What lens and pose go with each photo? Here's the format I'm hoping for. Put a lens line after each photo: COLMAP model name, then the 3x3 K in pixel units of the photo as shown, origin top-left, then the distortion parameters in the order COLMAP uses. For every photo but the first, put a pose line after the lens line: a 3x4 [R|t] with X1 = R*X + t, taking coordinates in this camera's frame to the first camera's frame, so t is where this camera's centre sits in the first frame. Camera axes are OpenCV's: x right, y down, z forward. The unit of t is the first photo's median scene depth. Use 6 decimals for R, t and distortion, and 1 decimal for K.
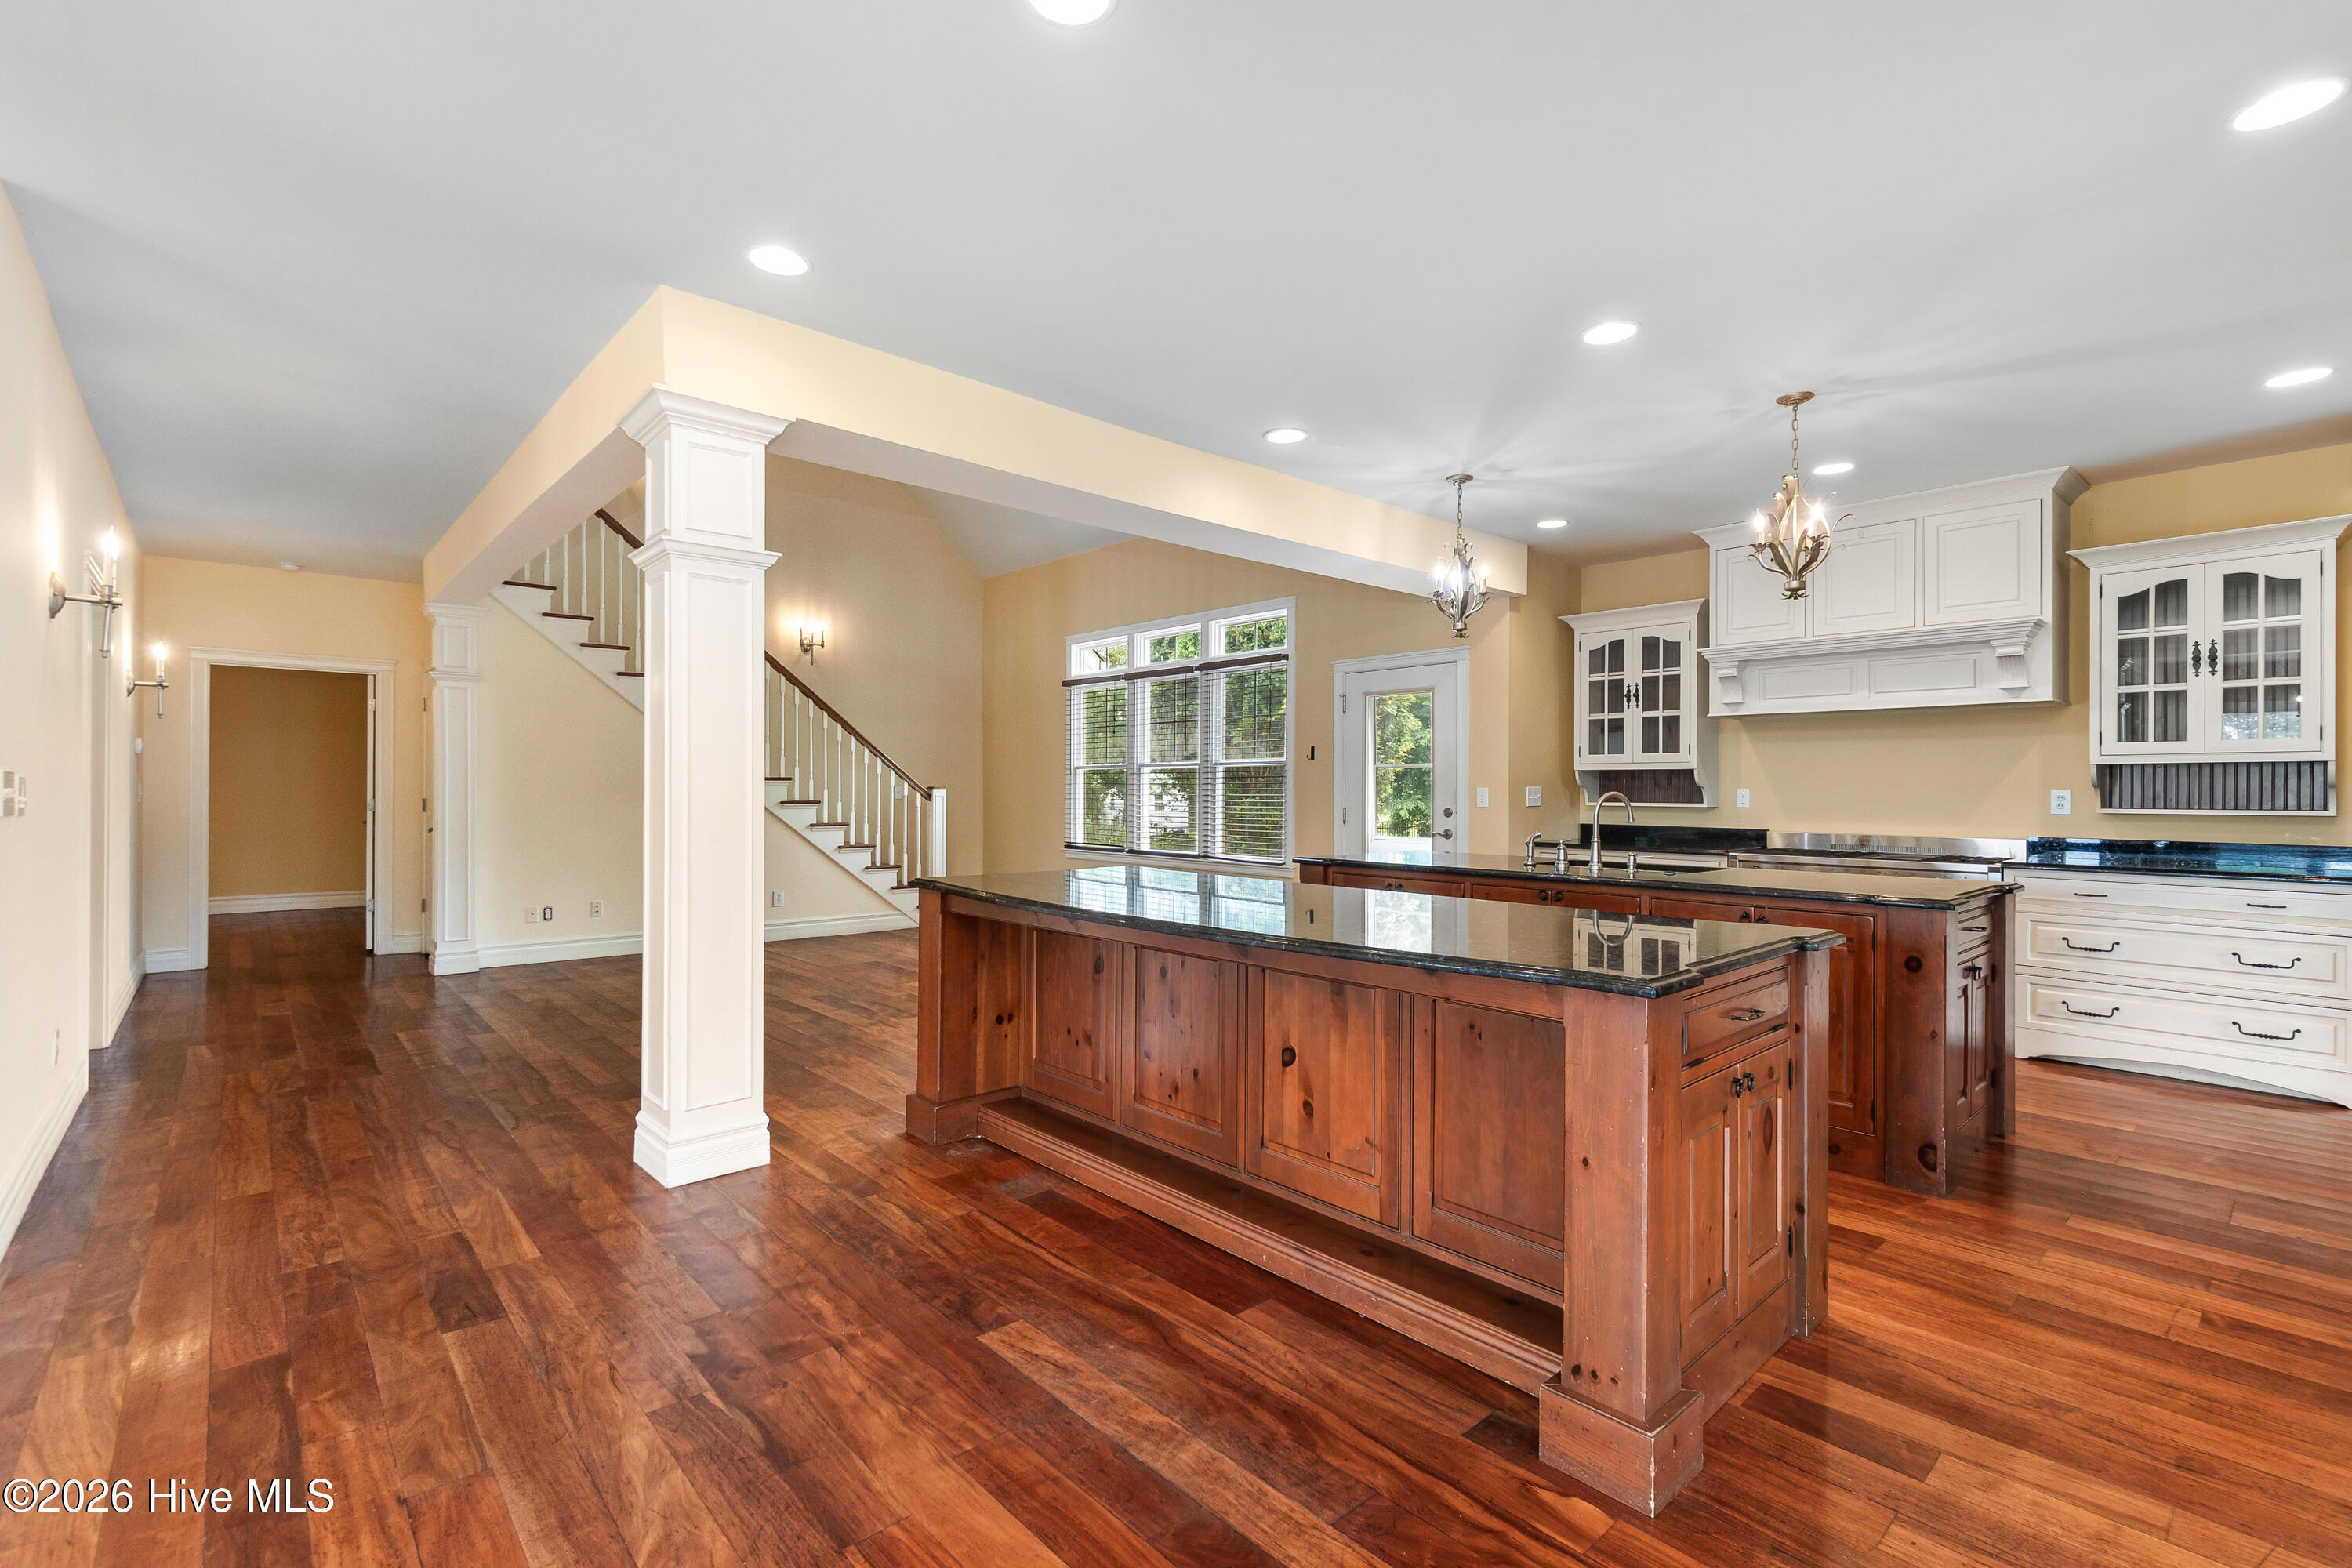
lens RADIAL K [[1052.0, 0, 1167.4], [0, 1052.0, 779.7], [0, 0, 1]] dist [0.005972, 0.000112]
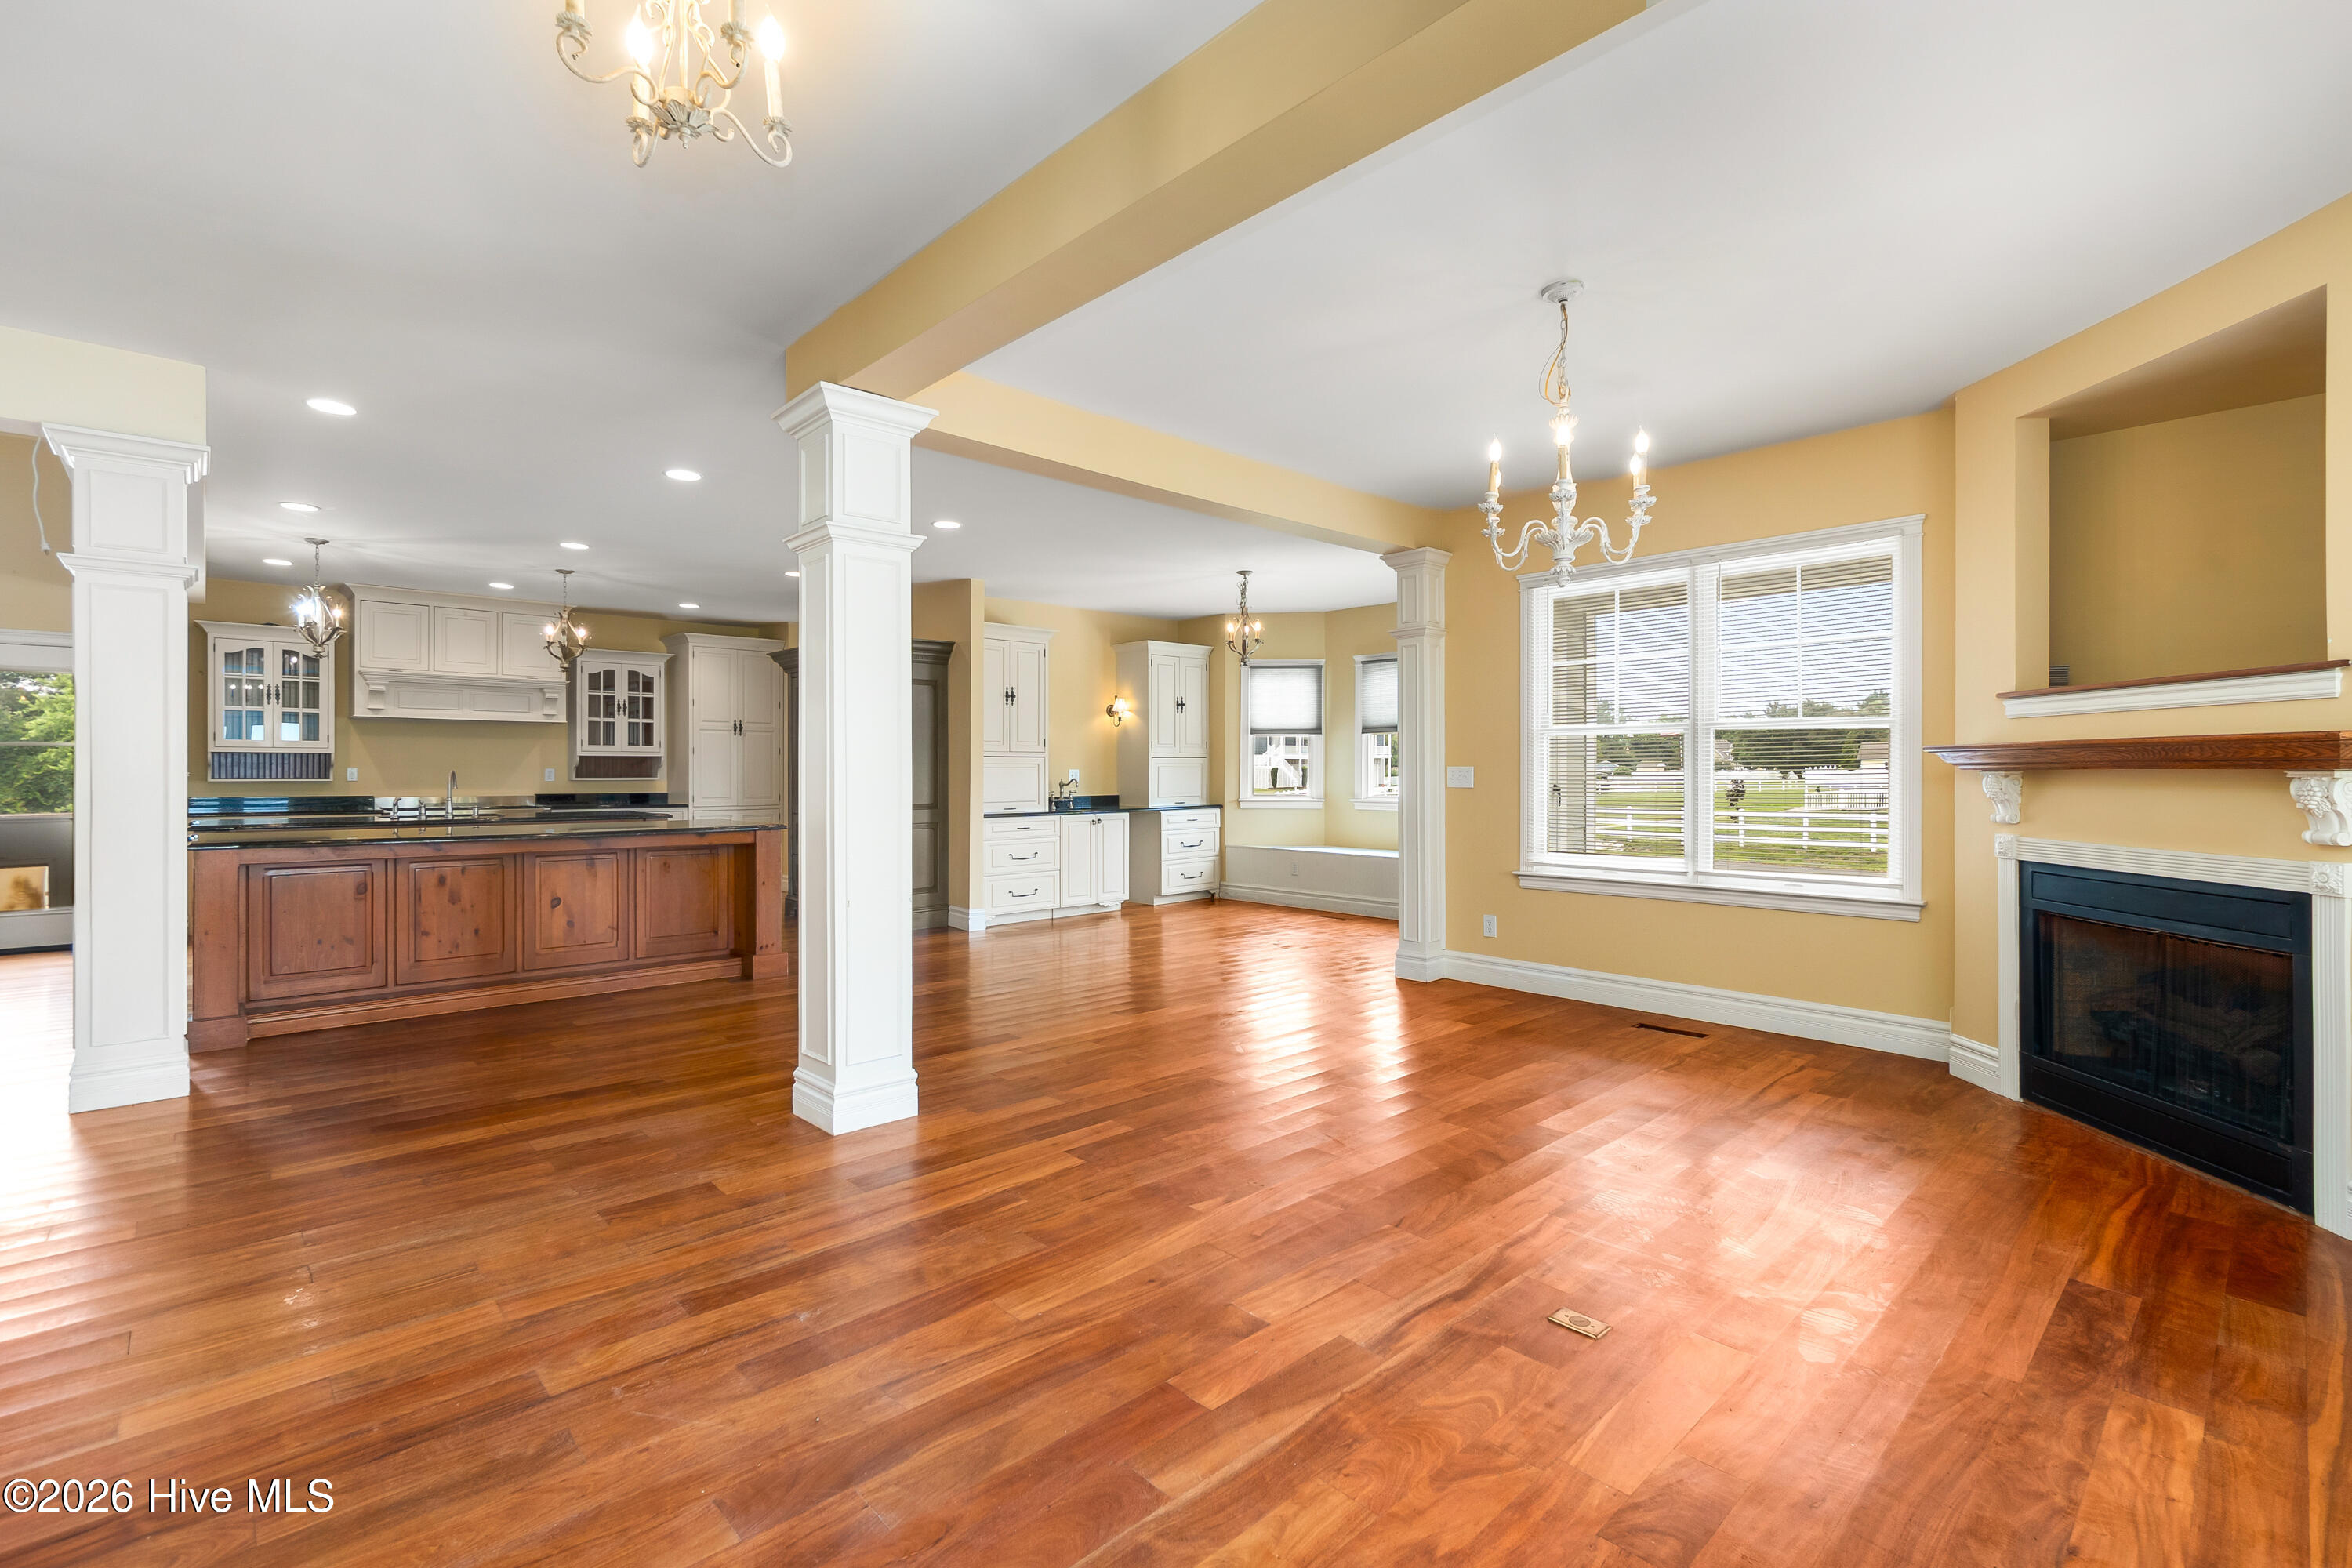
lens RADIAL K [[1049.0, 0, 1166.8], [0, 1049.0, 771.3], [0, 0, 1]] dist [0.003629, -0.000466]
pose [[-0.015361, -0.004026, 0.999874, -0.979932], [-0.011232, 0.999929, 0.003854, -0.004640], [-0.999819, -0.011172, -0.015405, -0.070926]]
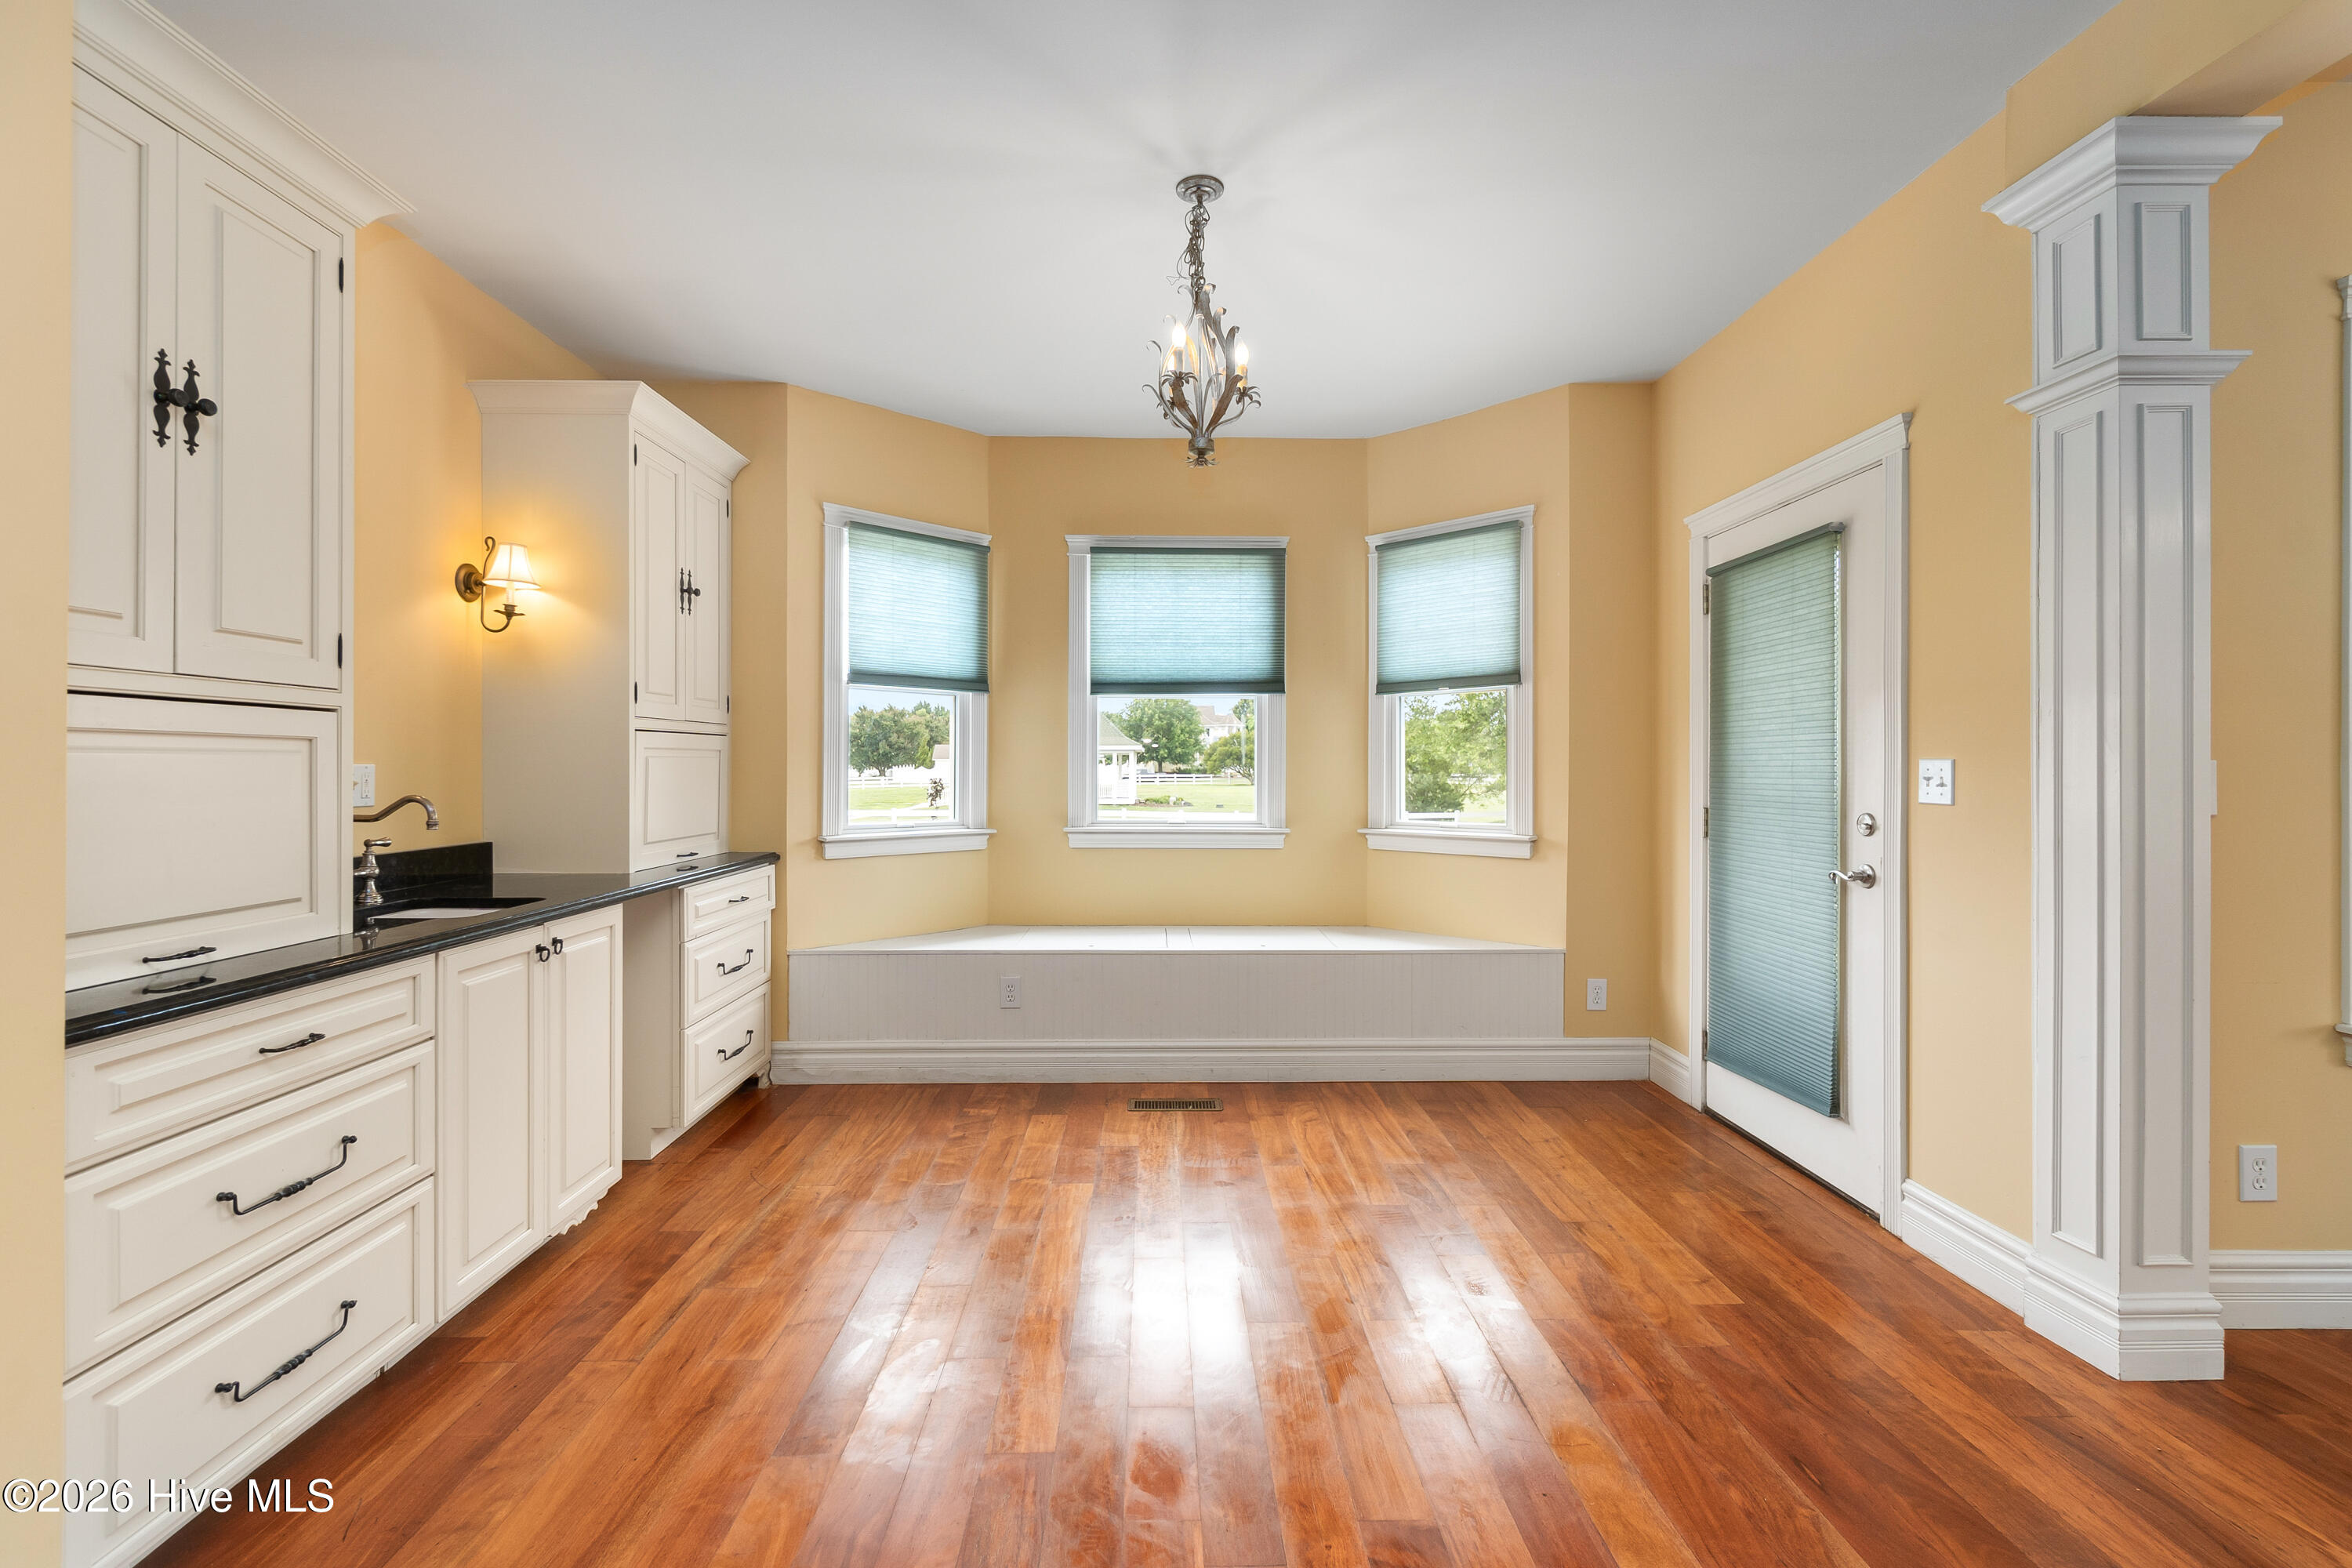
lens RADIAL K [[1038.1, 0, 1158.3], [0, 1038.1, 771.1], [0, 0, 1]] dist [-0.001400, 0.000232]
pose [[-0.753007, -0.005407, 0.657990, 0.127274], [-0.012419, 0.999905, -0.005995, 0.003014], [-0.657895, -0.012686, -0.753003, 0.173850]]
